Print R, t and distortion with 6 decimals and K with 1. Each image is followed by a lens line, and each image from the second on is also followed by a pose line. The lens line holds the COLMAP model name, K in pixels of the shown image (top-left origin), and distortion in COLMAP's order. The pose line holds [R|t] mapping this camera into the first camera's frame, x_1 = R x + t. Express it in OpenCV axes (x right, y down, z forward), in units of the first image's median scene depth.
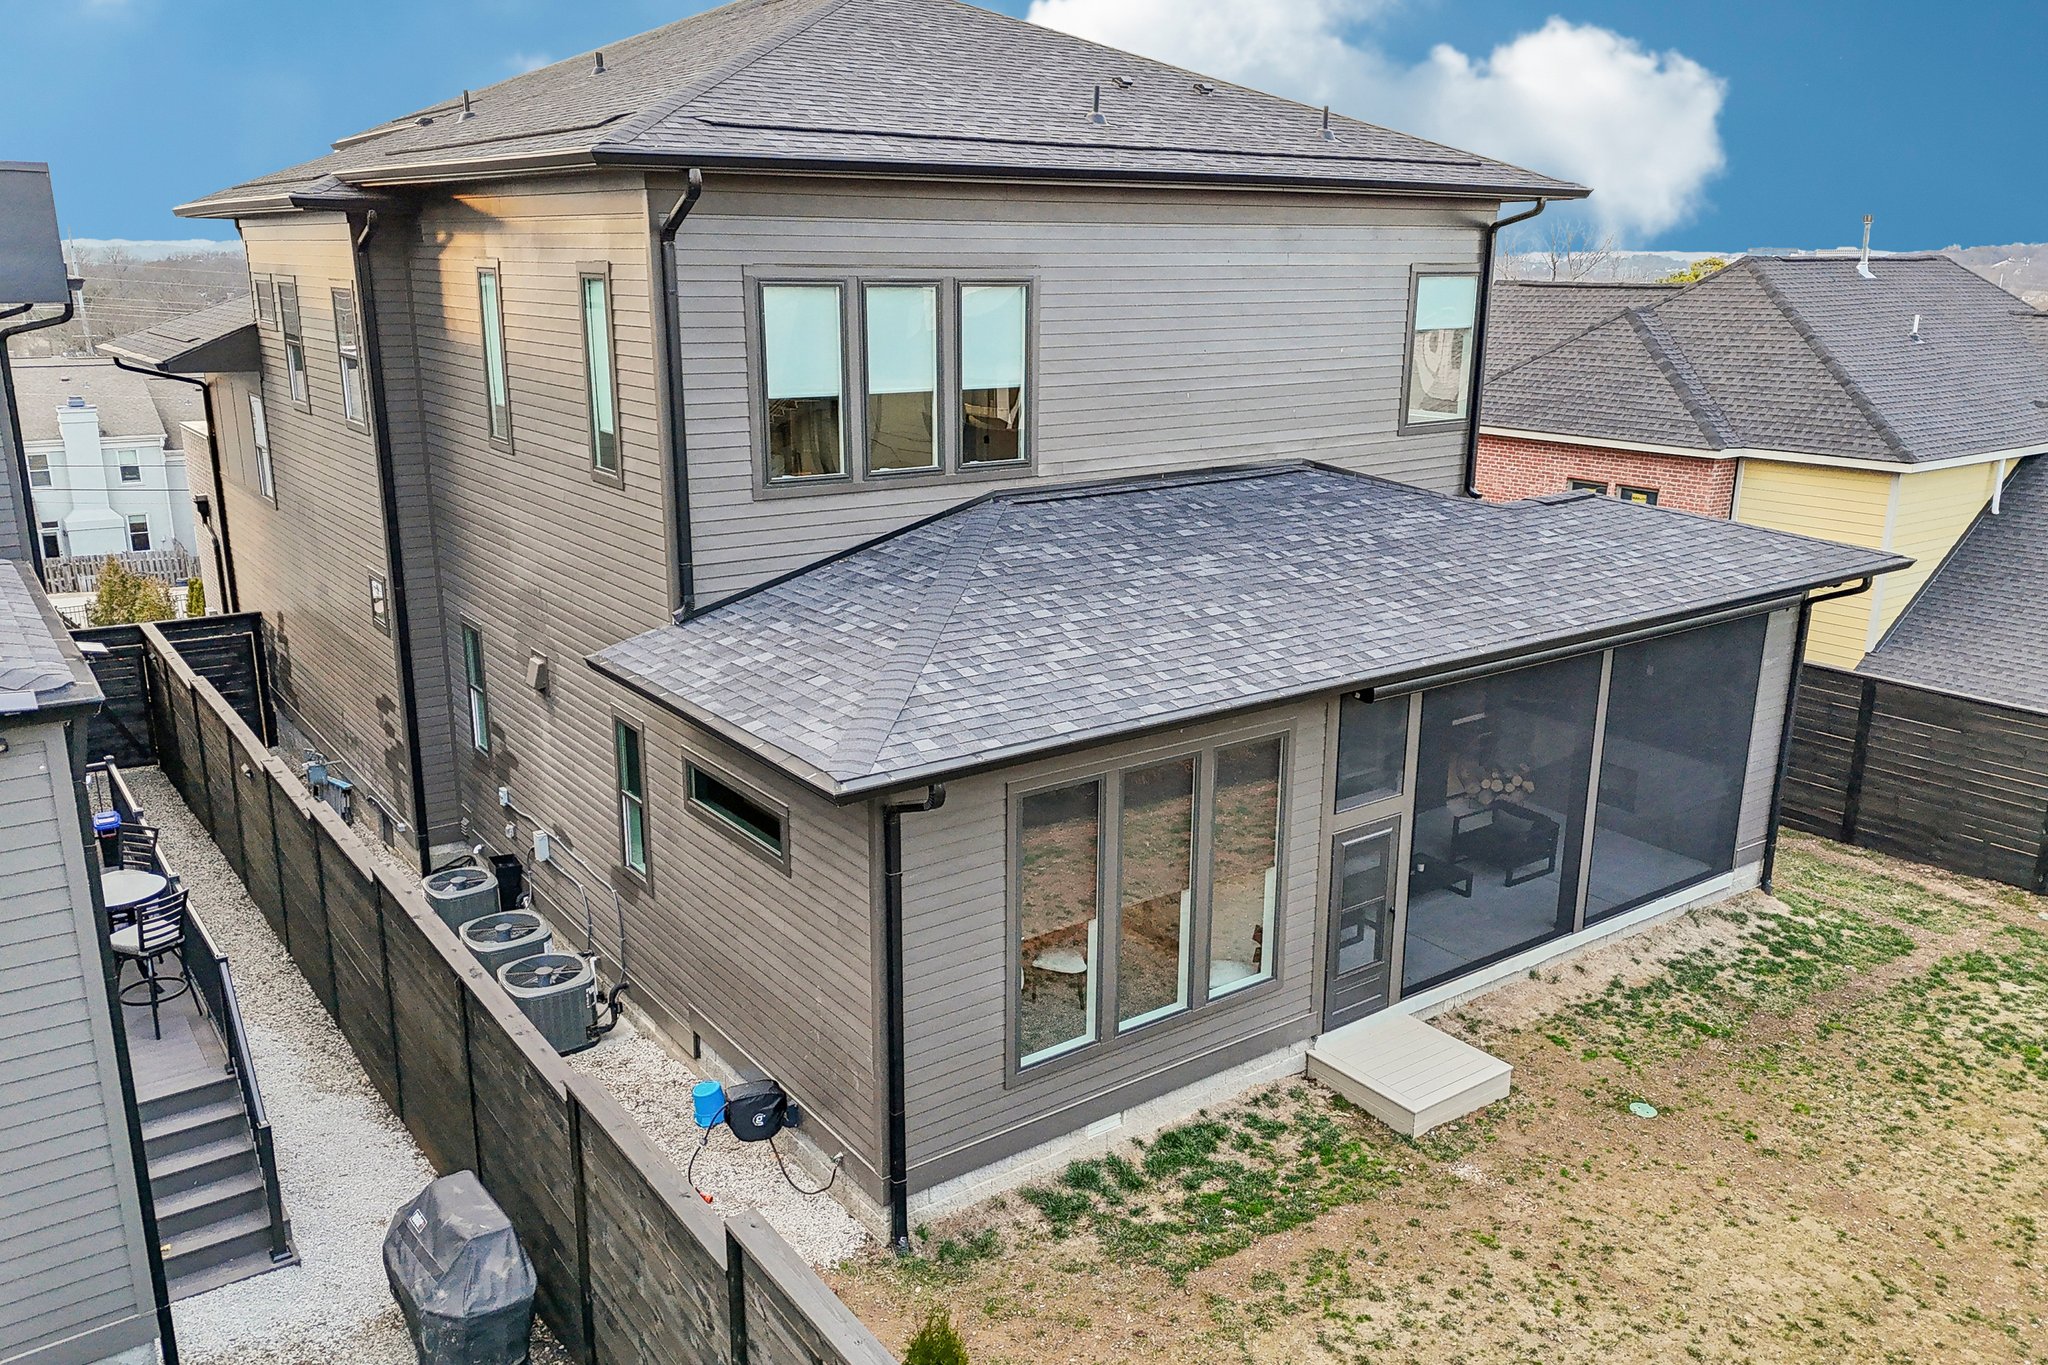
lens RADIAL K [[1545.8, 0, 1029.6], [0, 1545.8, 693.3], [0, 0, 1]] dist [0.084516, -0.098946]
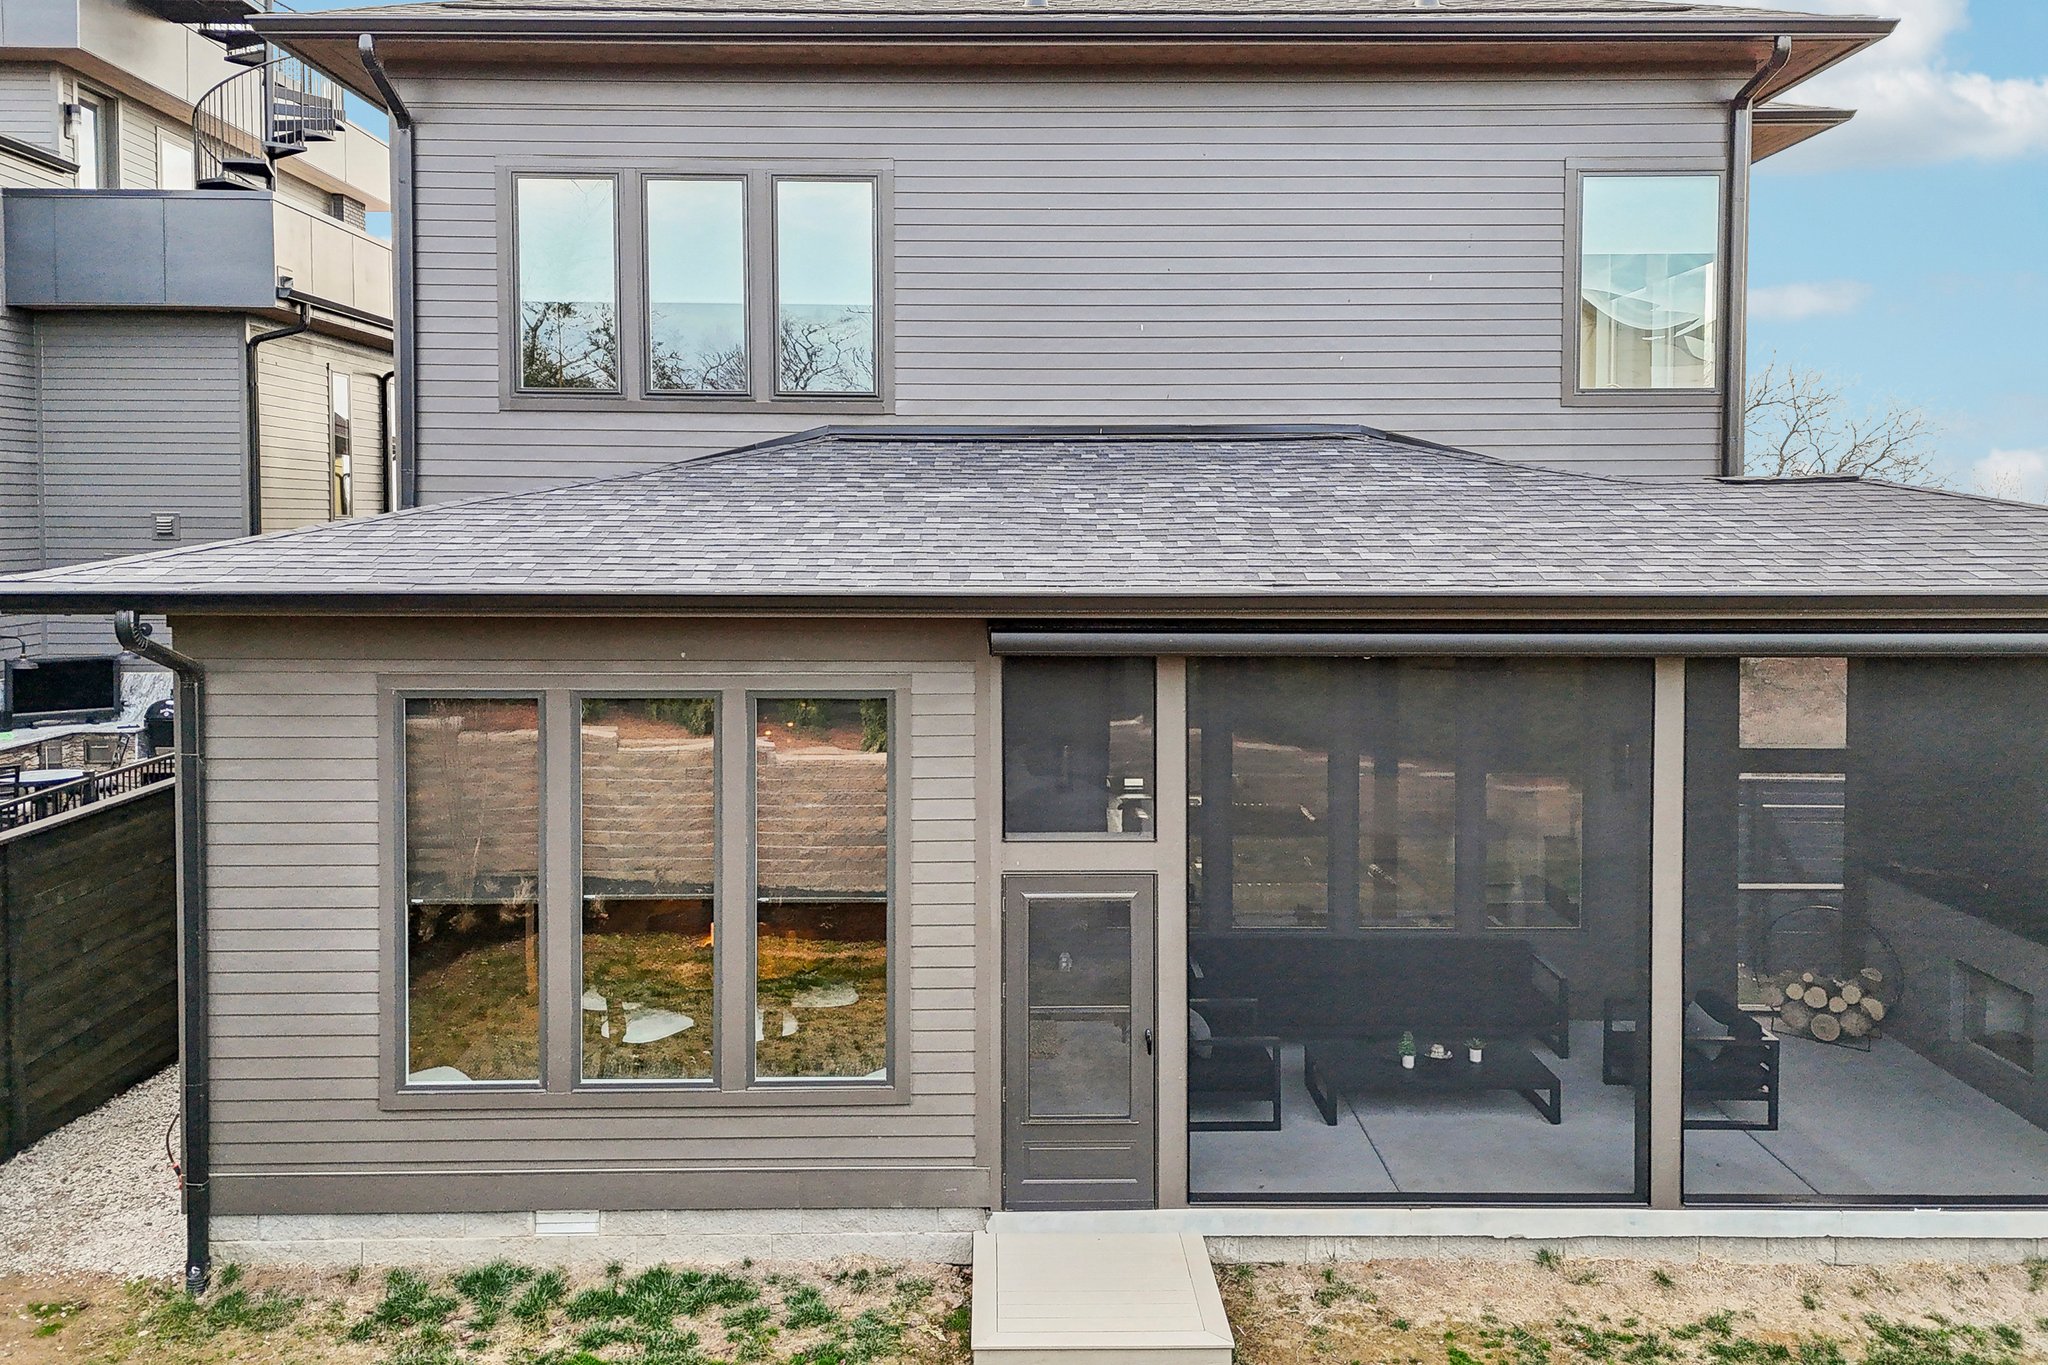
lens RADIAL K [[1585.7, 0, 1012.6], [0, 1585.7, 584.1], [0, 0, 1]] dist [0.076680, -0.067277]
pose [[0.816538, 0.022996, -0.576834, 0.566805], [-0.152673, 0.972232, -0.177357, 0.087282], [0.556738, 0.232886, 0.797375, 0.427417]]
